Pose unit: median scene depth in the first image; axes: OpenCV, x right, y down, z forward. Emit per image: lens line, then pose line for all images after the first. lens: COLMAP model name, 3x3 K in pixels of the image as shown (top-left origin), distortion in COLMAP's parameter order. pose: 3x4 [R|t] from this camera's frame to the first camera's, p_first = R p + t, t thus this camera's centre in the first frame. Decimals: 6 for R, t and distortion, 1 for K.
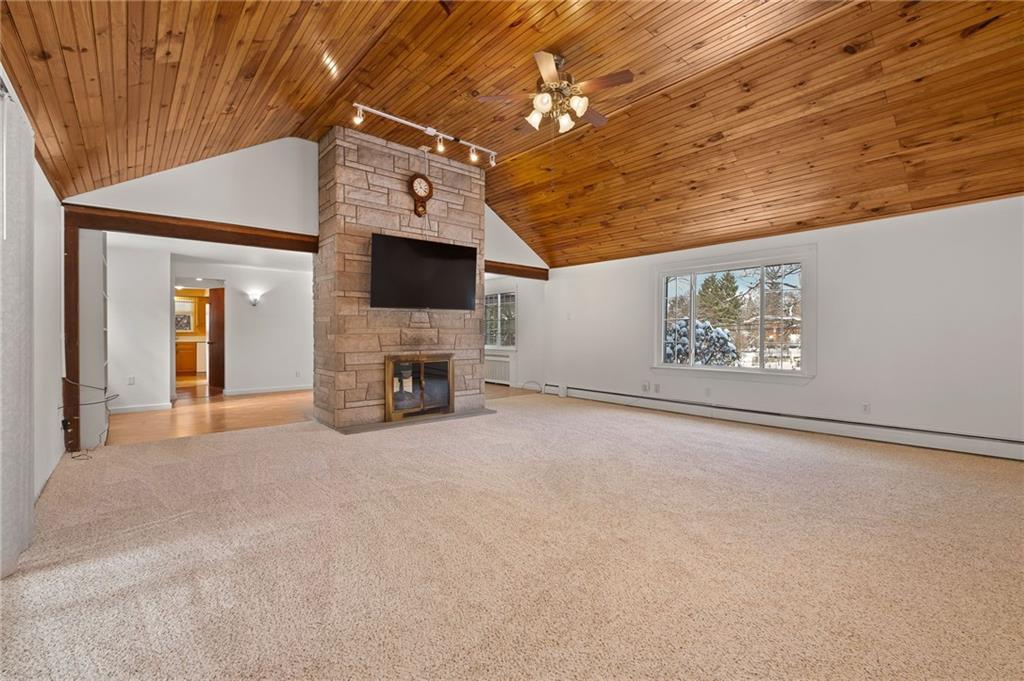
lens RADIAL K [[440.5, 0, 512.0], [0, 440.5, 340.5], [0, 0, 1]] dist [-0.000197, -0.000212]
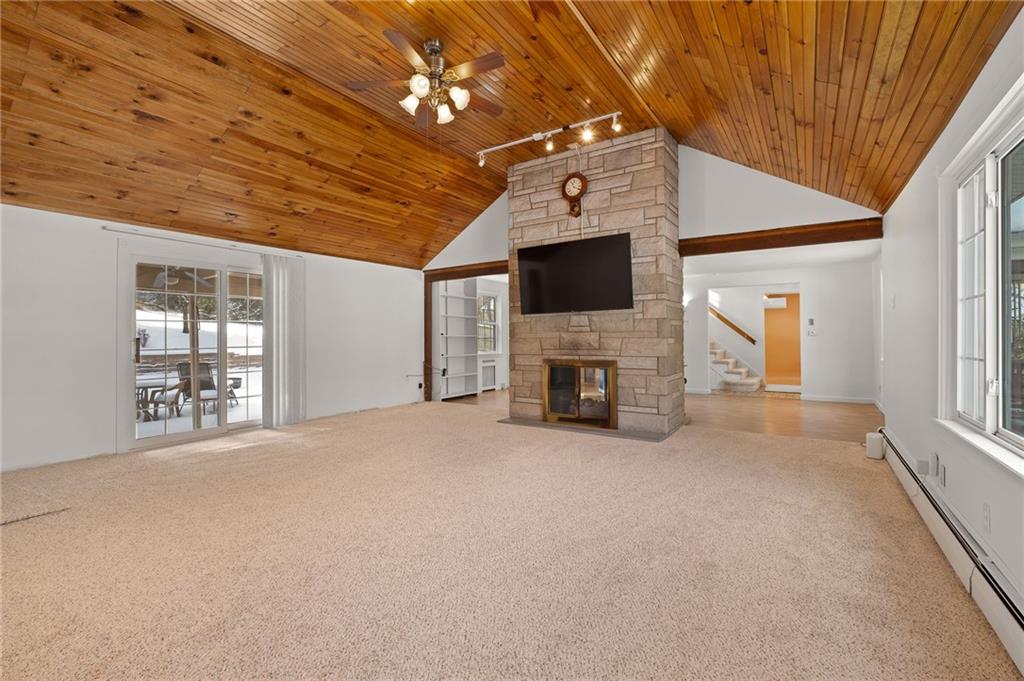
lens RADIAL K [[448.6, 0, 528.5], [0, 448.6, 332.0], [0, 0, 1]] dist [-0.001239, -0.000224]
pose [[0.286676, -0.012126, -0.957951, 0.709186], [-0.006538, 0.999872, -0.014613, -0.013621], [0.958005, 0.010452, 0.286560, 0.627973]]
